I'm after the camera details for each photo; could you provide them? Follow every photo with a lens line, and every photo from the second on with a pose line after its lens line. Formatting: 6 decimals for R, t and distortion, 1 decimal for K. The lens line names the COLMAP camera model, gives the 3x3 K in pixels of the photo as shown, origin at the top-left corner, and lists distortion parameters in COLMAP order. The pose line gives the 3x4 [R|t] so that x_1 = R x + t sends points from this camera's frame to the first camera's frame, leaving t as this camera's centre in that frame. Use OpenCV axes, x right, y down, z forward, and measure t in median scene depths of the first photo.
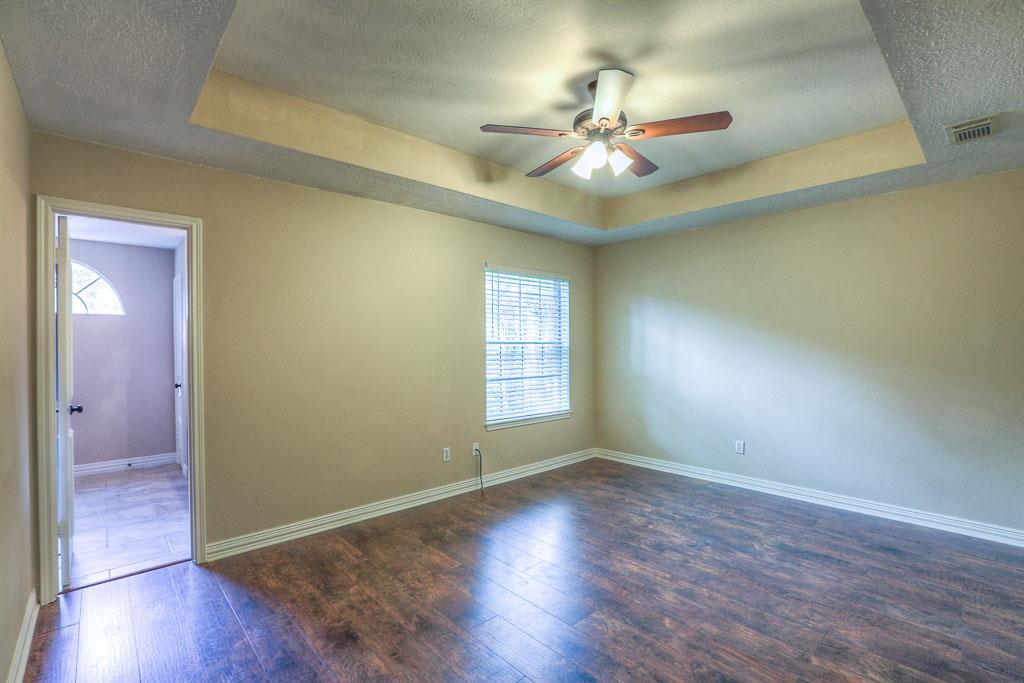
lens RADIAL K [[466.0, 0, 507.2], [0, 466.0, 341.8], [0, 0, 1]] dist [-0.046129, 0.013536]
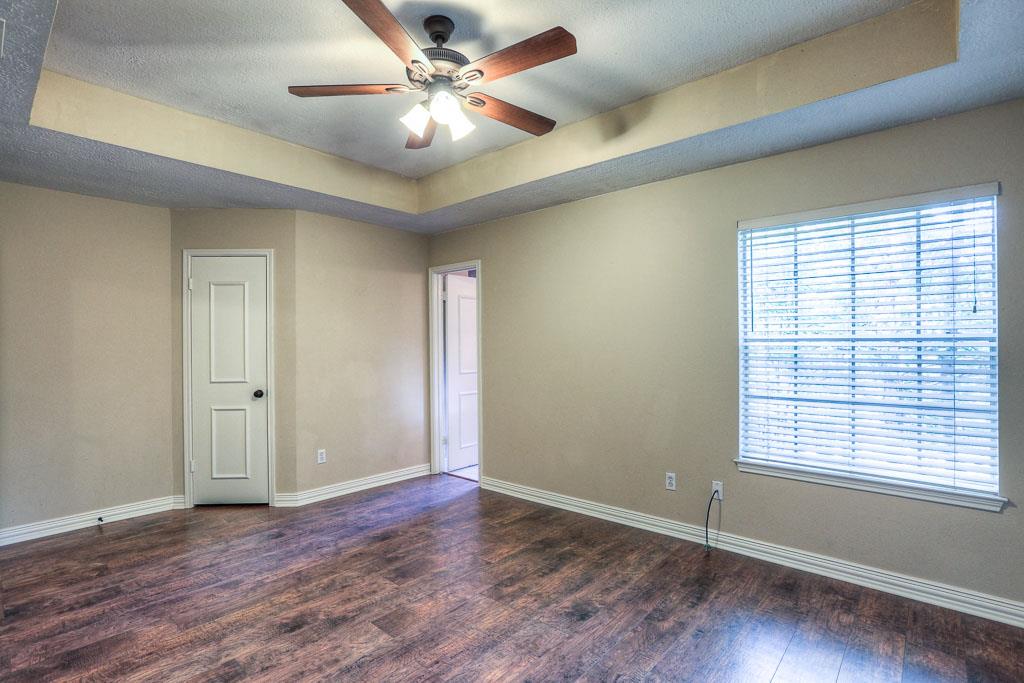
lens RADIAL K [[484.9, 0, 514.5], [0, 484.9, 345.7], [0, 0, 1]] dist [-0.043041, 0.014586]
pose [[0.112969, 0.002580, -0.993595, 0.651174], [0.008933, 0.999954, 0.003612, 0.005422], [0.993558, -0.009283, 0.112941, 0.641750]]
